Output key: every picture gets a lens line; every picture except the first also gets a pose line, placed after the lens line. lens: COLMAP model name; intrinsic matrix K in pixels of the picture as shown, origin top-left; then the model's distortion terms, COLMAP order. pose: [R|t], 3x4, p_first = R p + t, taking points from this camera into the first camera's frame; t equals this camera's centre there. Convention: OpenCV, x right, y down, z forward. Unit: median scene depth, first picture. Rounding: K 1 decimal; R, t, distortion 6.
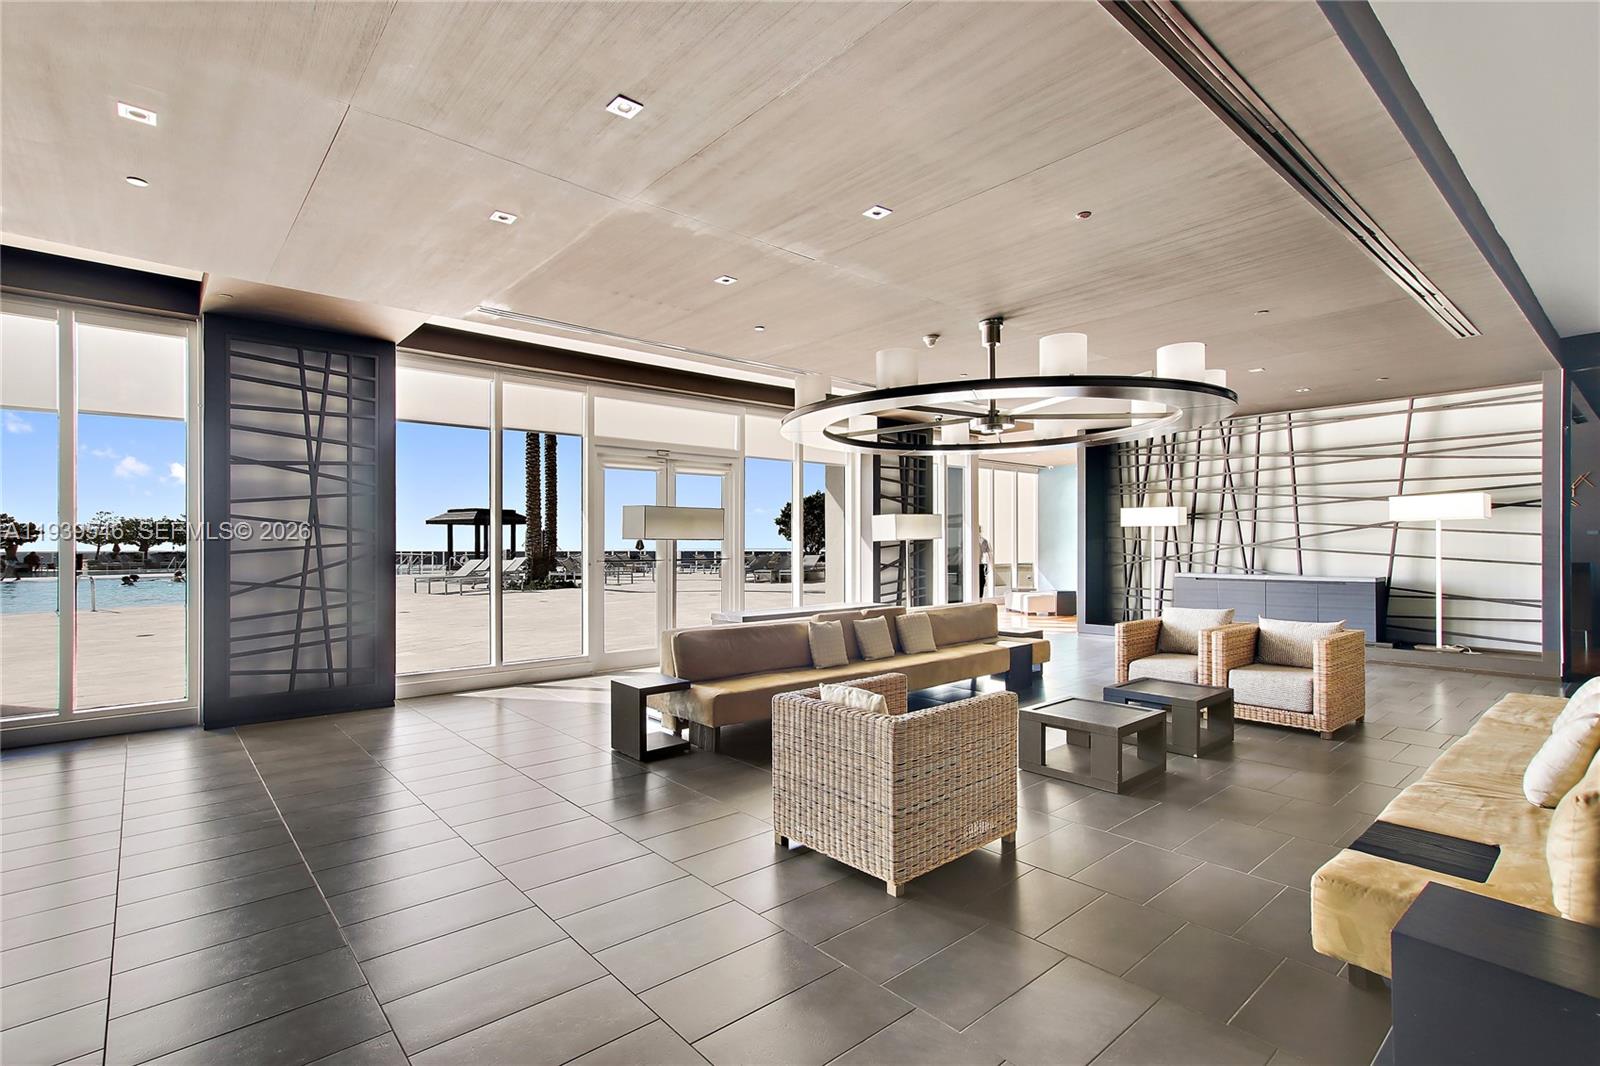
lens RADIAL K [[760.2, 0, 770.9], [0, 760.2, 536.7], [0, 0, 1]] dist [0.000452, 0.000092]
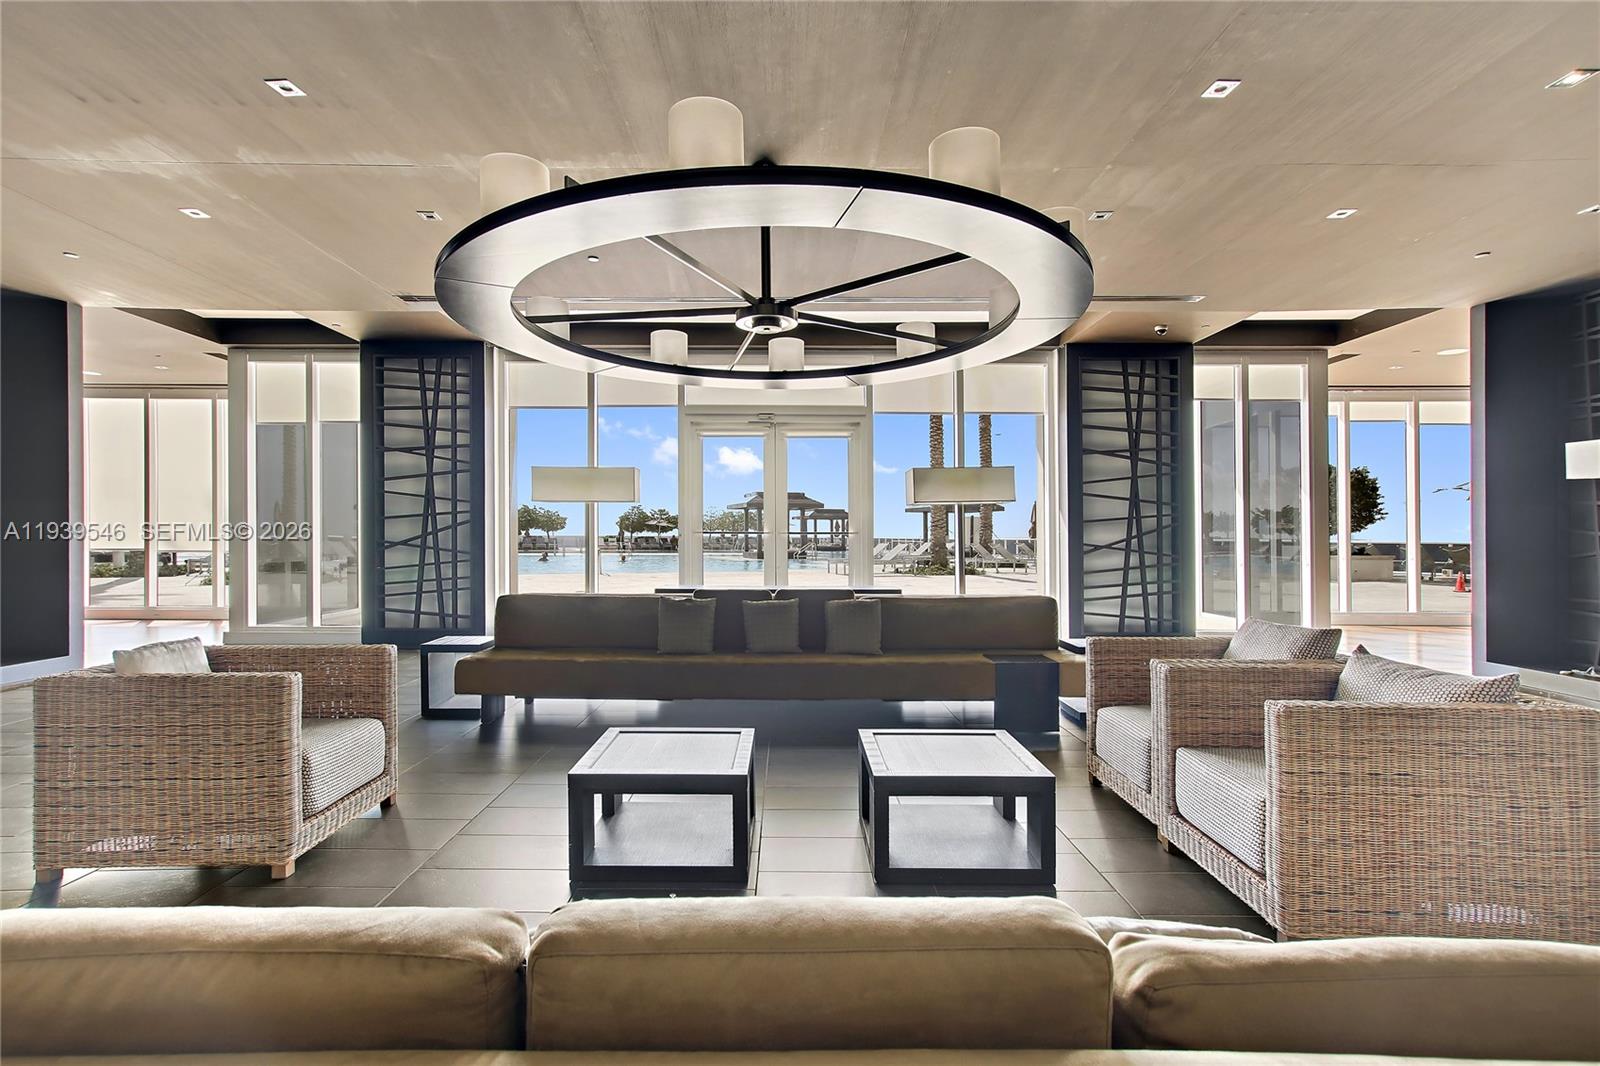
lens RADIAL K [[760.2, 0, 770.9], [0, 760.2, 536.7], [0, 0, 1]] dist [0.000452, 0.000092]
pose [[0.755670, 0.010111, -0.654874, 0.654854], [-0.002255, 0.999915, 0.012837, 0.032743], [0.654948, -0.008224, 0.755629, 0.424994]]
